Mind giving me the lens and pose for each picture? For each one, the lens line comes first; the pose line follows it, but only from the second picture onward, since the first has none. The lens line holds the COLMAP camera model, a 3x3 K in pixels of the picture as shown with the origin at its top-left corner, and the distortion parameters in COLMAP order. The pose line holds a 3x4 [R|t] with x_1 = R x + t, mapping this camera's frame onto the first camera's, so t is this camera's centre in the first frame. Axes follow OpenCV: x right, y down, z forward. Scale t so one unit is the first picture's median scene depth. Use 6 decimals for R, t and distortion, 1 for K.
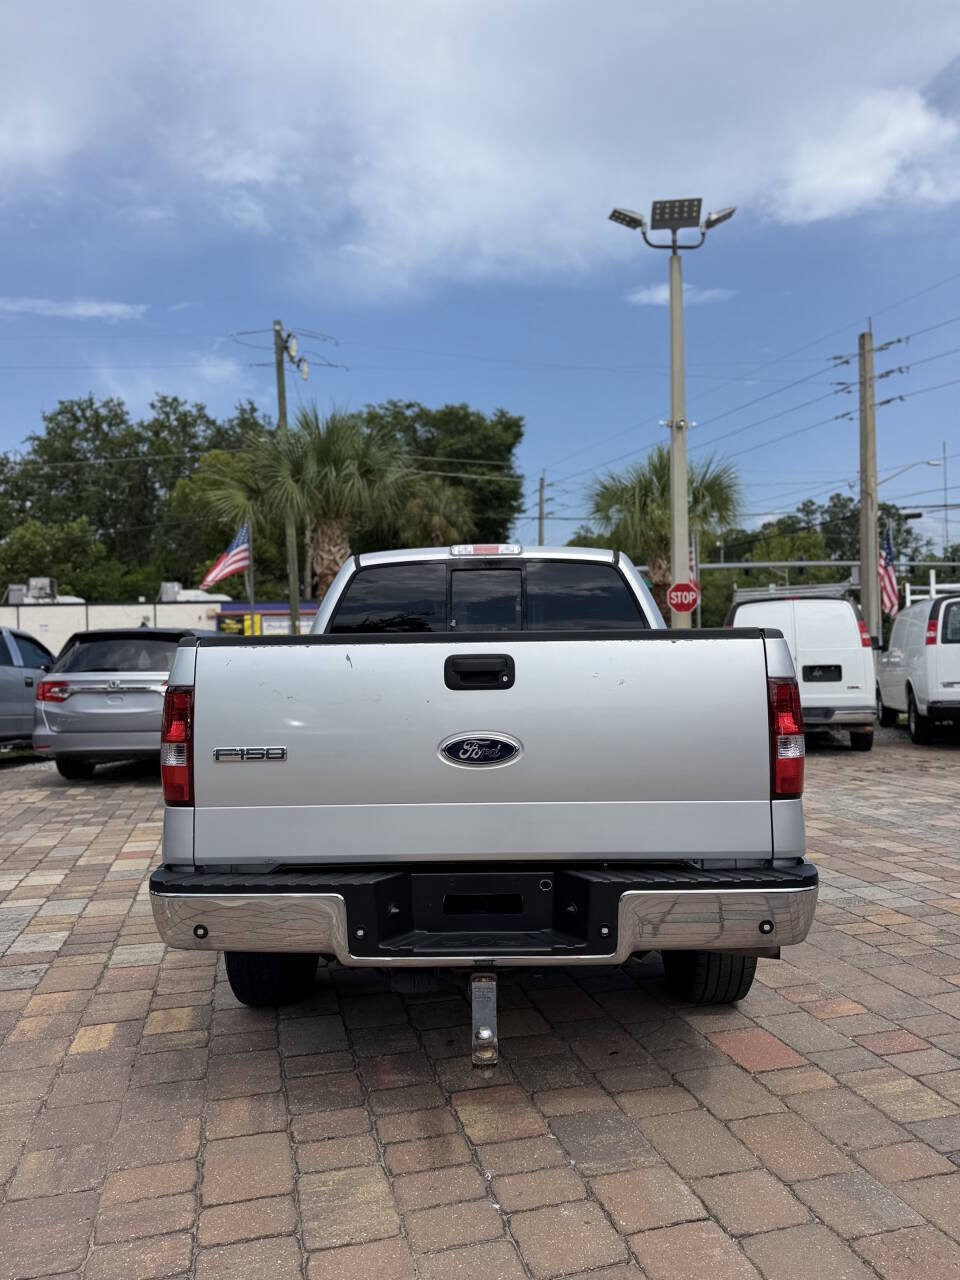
lens RADIAL K [[880.0, 0, 484.3], [0, 880.0, 668.2], [0, 0, 1]] dist [0.063094, -0.086250]
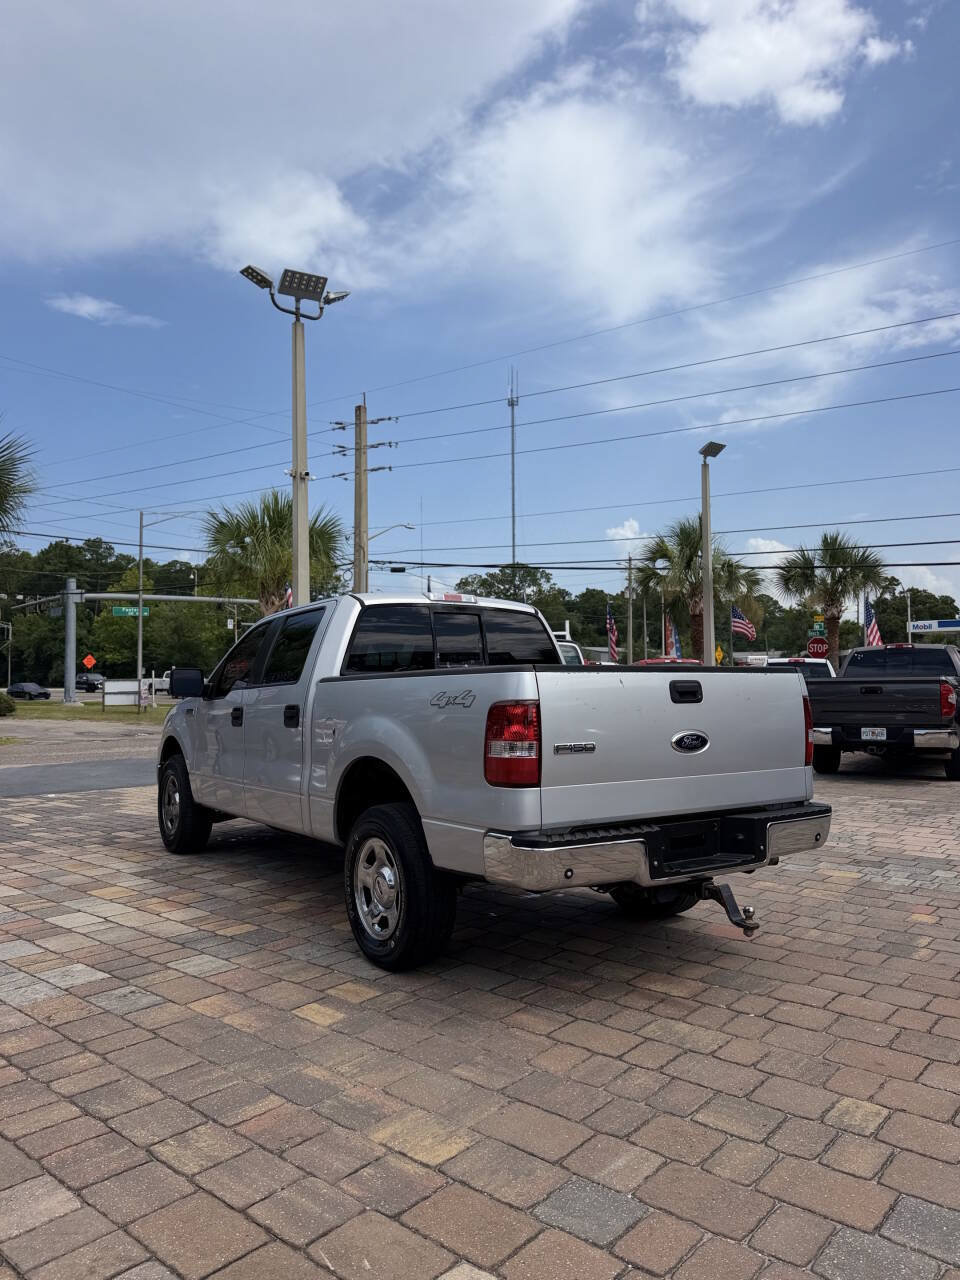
lens RADIAL K [[879.9, 0, 467.0], [0, 879.9, 677.6], [0, 0, 1]] dist [0.075309, -0.123595]
pose [[0.826820, 0.015524, 0.562252, -0.239165], [-0.000190, 0.999627, -0.027322, 0.004492], [-0.562466, 0.022483, 0.826514, -0.013580]]
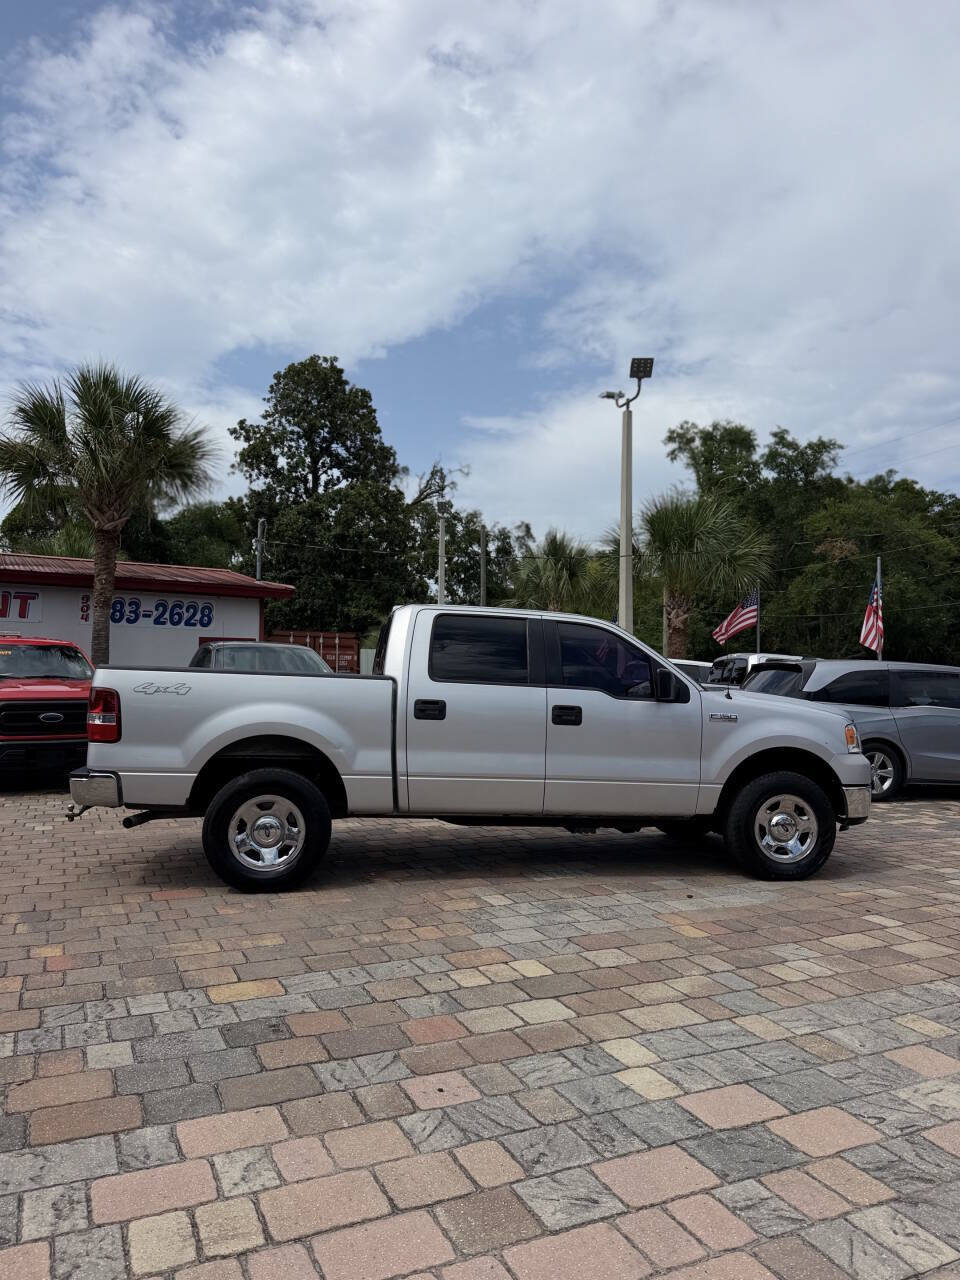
lens RADIAL K [[869.0, 0, 483.2], [0, 869.0, 690.4], [0, 0, 1]] dist [0.076876, -0.135912]
pose [[0.185965, 0.021428, -0.982323, 0.532062], [-0.030234, 0.999414, 0.016077, -0.009124], [0.982091, 0.026709, 0.186504, 0.309619]]
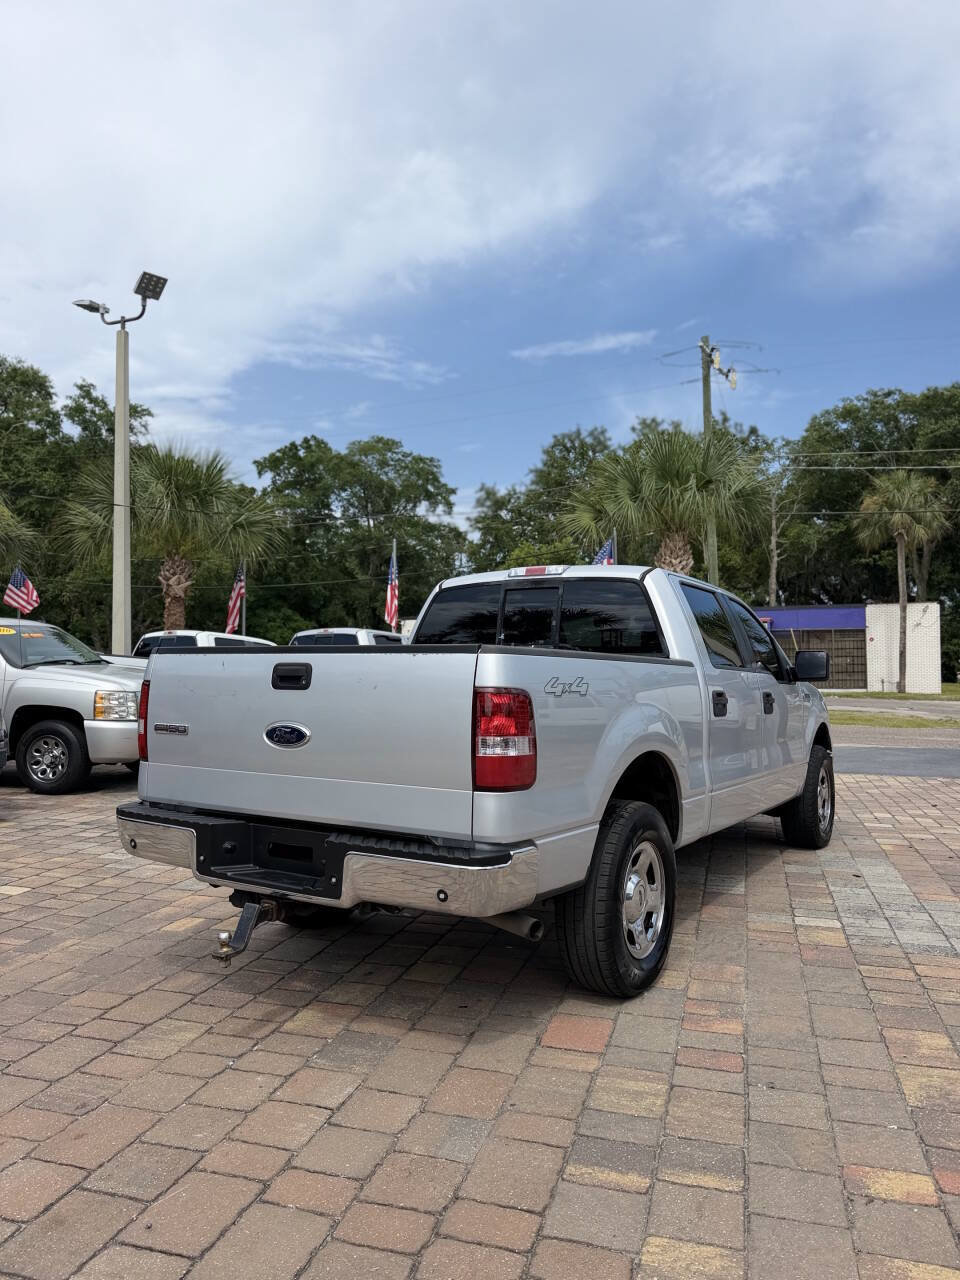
lens RADIAL K [[880.0, 0, 484.3], [0, 880.0, 668.2], [0, 0, 1]] dist [0.063094, -0.086250]
pose [[0.855985, 0.018789, -0.516659, 0.185056], [-0.023606, 0.999718, -0.002752, -0.002163], [0.516461, 0.014552, 0.856187, 0.002661]]
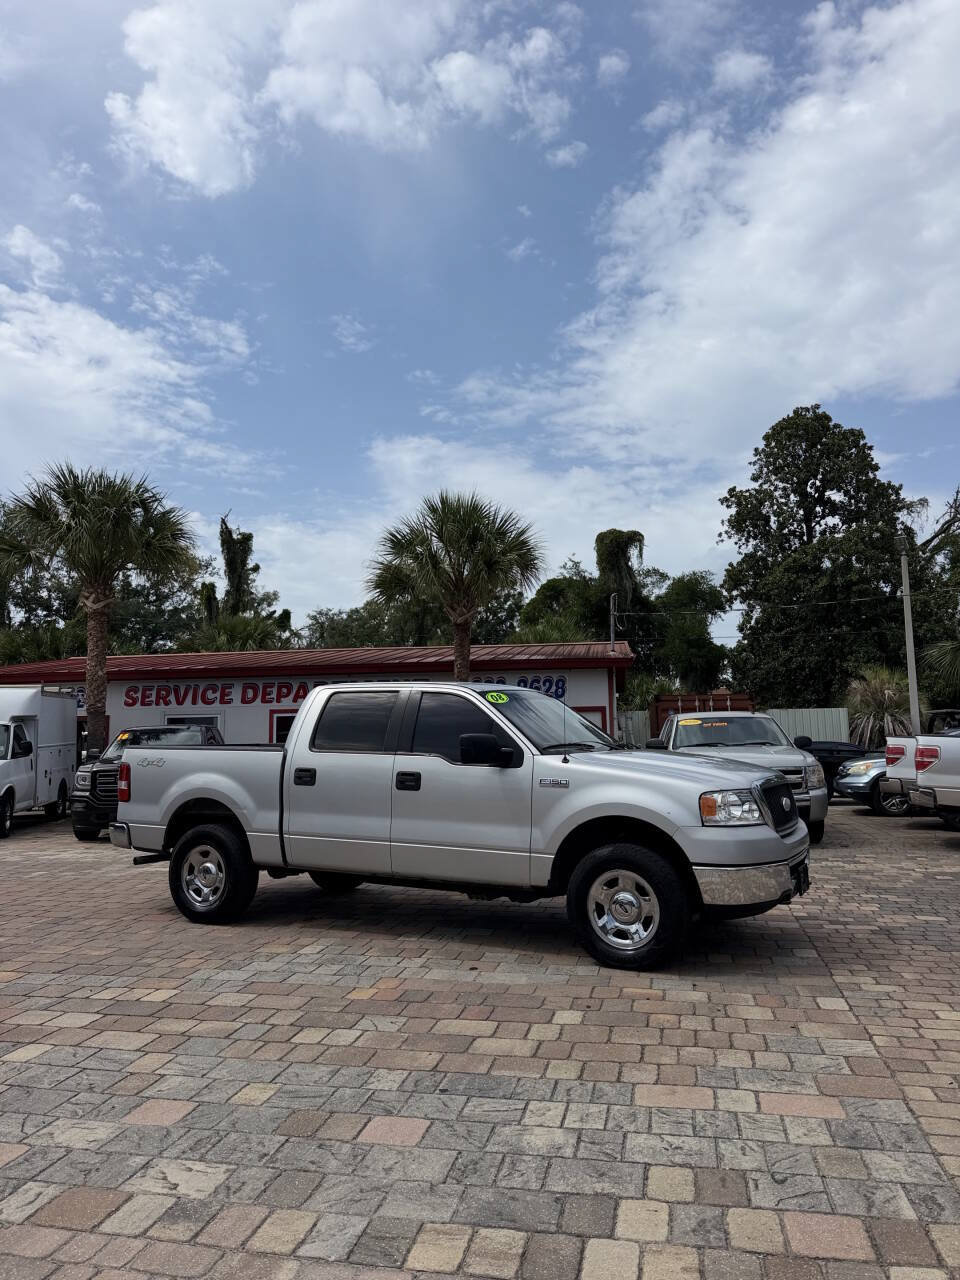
lens RADIAL K [[886.9, 0, 487.1], [0, 886.9, 666.4], [0, 0, 1]] dist [0.064019, -0.091539]
pose [[-0.454250, -0.063333, -0.888620, 0.515034], [0.006564, 0.997205, -0.074428, -0.016802], [0.890850, -0.039642, -0.452565, 0.714744]]
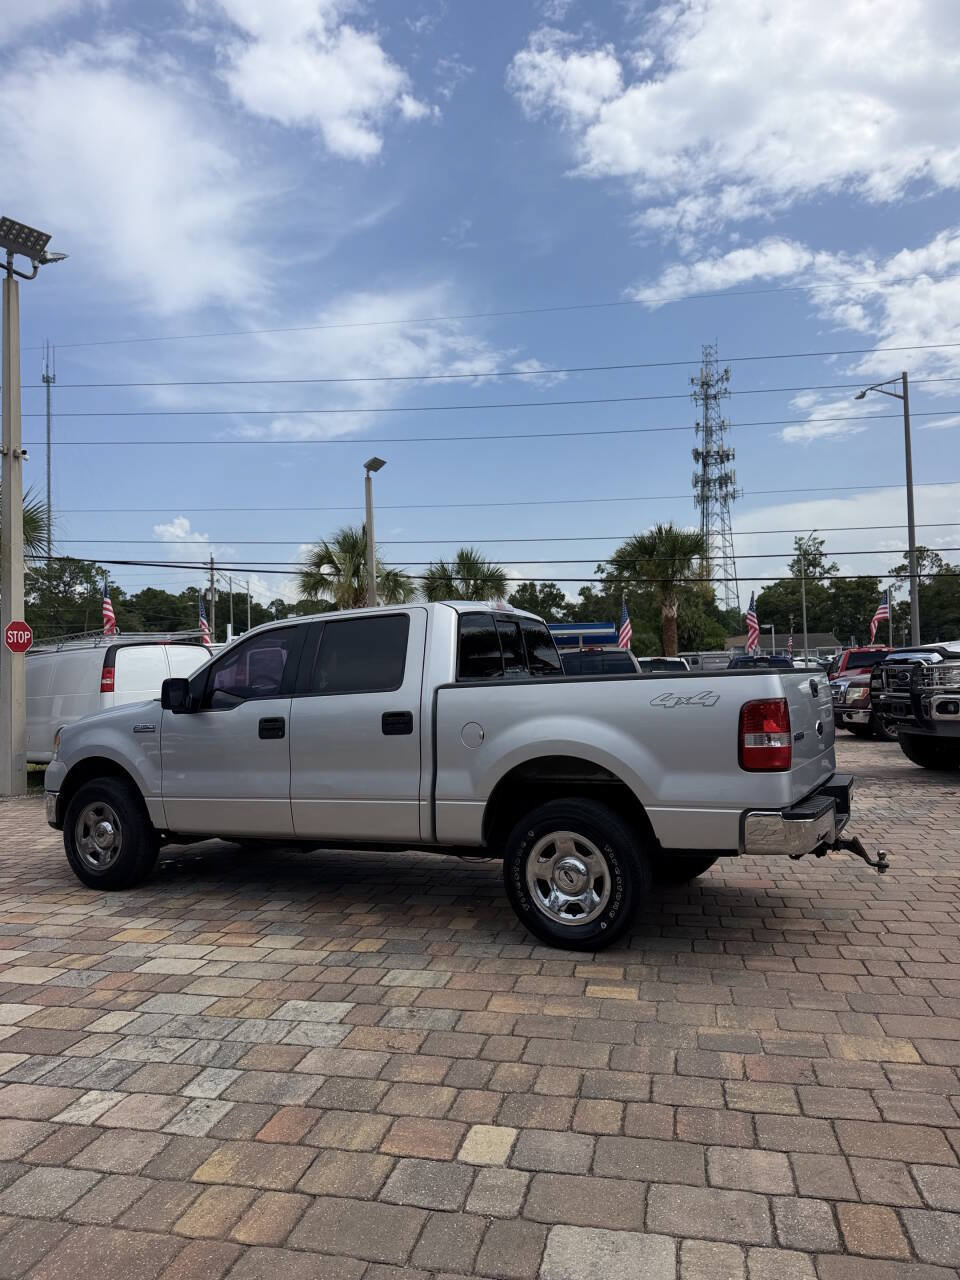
lens RADIAL K [[887.4, 0, 469.8], [0, 887.4, 659.7], [0, 0, 1]] dist [0.064334, -0.088565]
pose [[0.468027, 0.023760, 0.883394, -0.422781], [0.031279, 0.998567, -0.043430, 0.000489], [-0.883160, 0.047958, 0.466613, 0.147982]]
